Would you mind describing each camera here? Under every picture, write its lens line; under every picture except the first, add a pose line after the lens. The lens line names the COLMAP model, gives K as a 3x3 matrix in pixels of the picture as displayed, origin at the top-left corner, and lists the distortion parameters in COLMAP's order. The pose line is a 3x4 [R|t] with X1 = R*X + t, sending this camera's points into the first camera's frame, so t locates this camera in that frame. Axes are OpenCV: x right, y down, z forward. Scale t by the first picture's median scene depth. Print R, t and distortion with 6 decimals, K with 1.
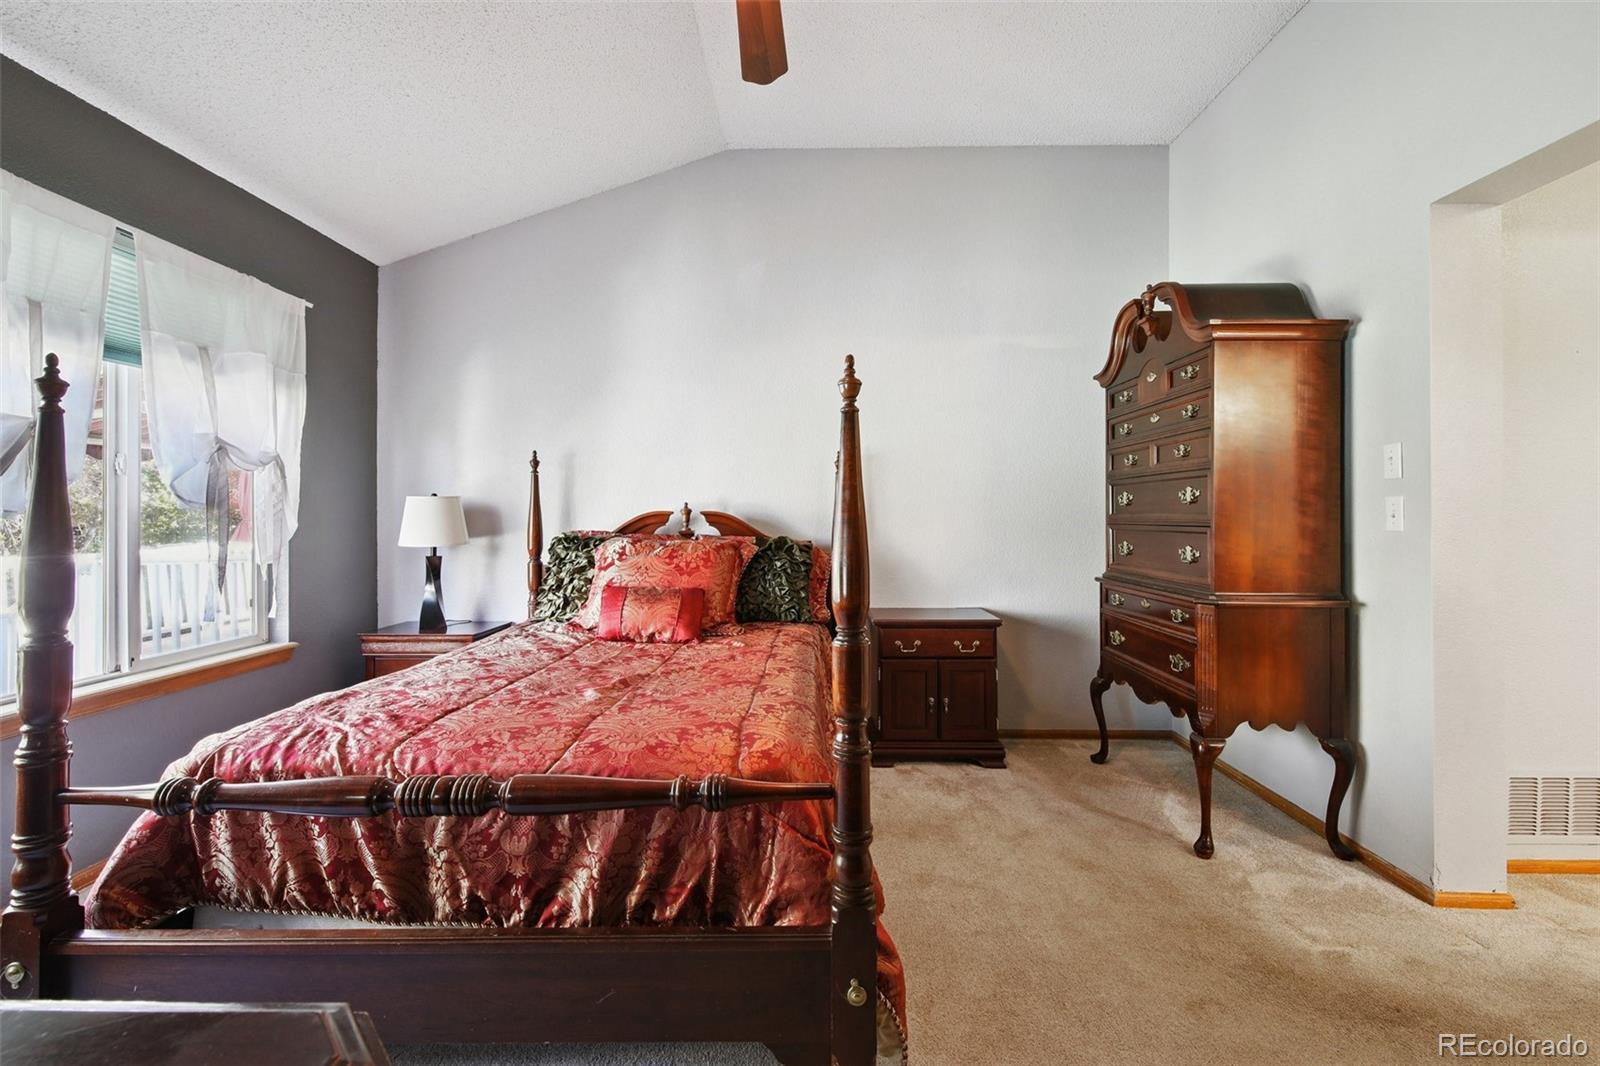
lens RADIAL K [[692.0, 0, 809.0], [0, 692.0, 519.7], [0, 0, 1]] dist [0.000414, -0.000513]
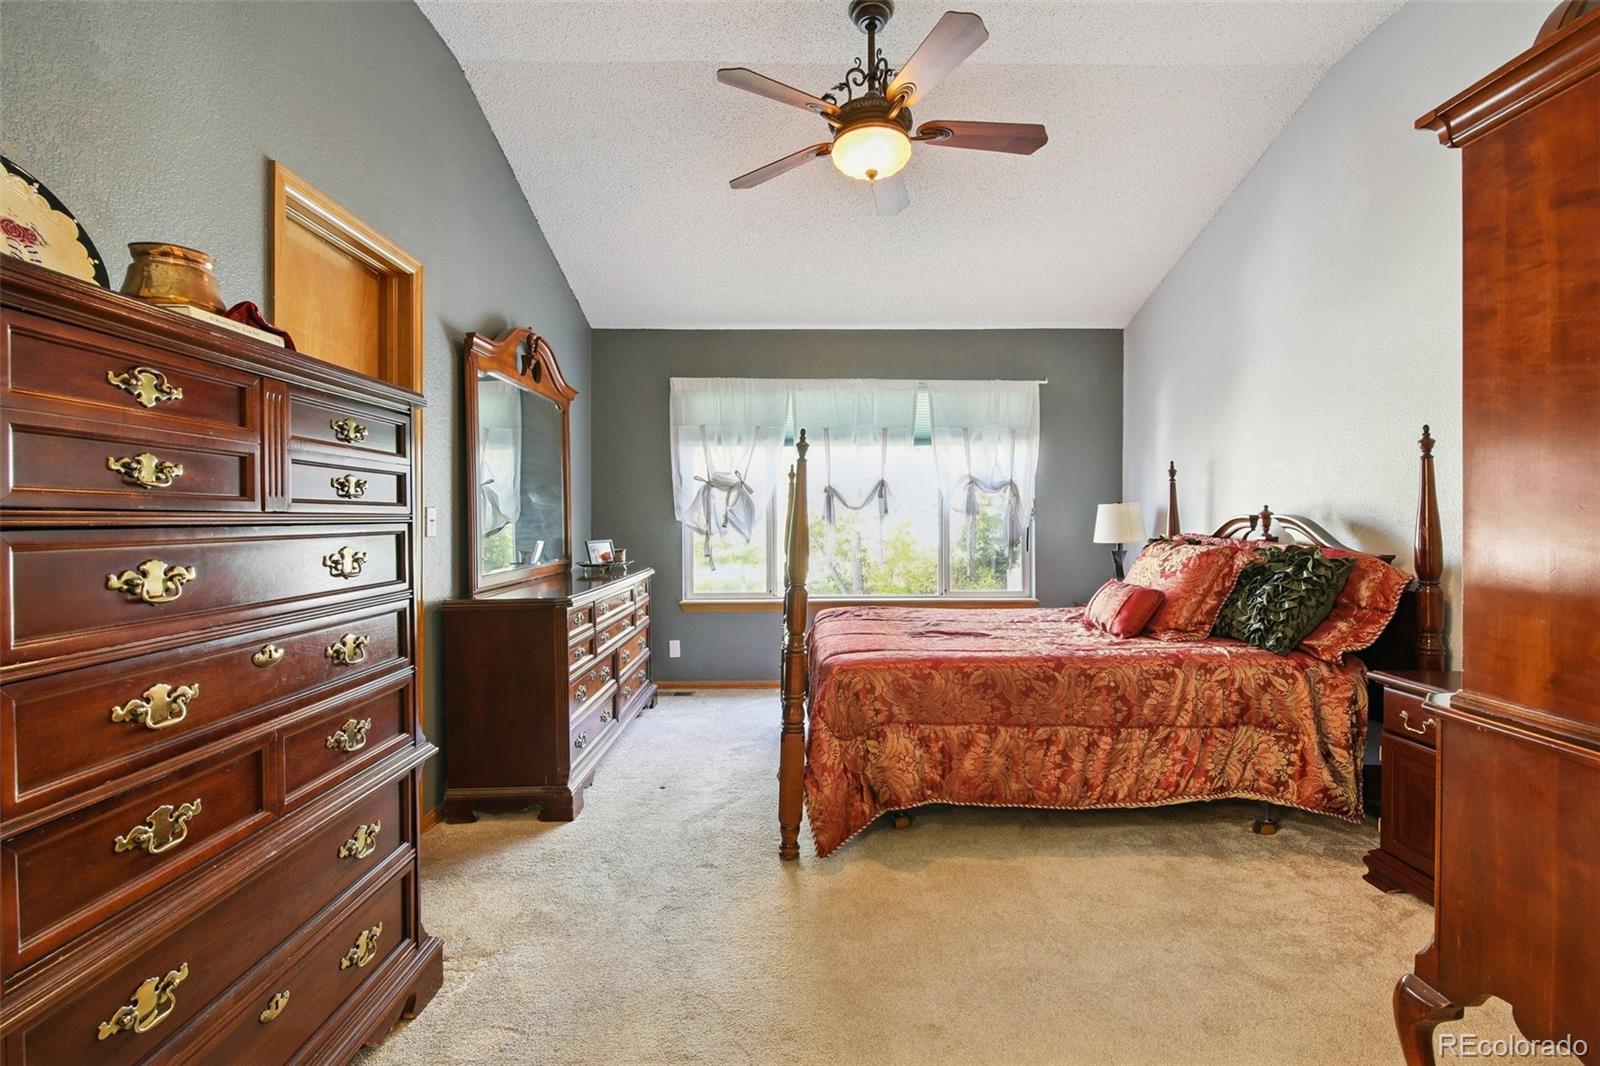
lens RADIAL K [[692.0, 0, 809.0], [0, 692.0, 519.7], [0, 0, 1]] dist [0.000414, -0.000513]
pose [[0.040693, 0.002952, -0.999167, 0.810050], [-0.003880, 0.999989, 0.002796, -0.007406], [0.999164, 0.003762, 0.040704, 0.429969]]
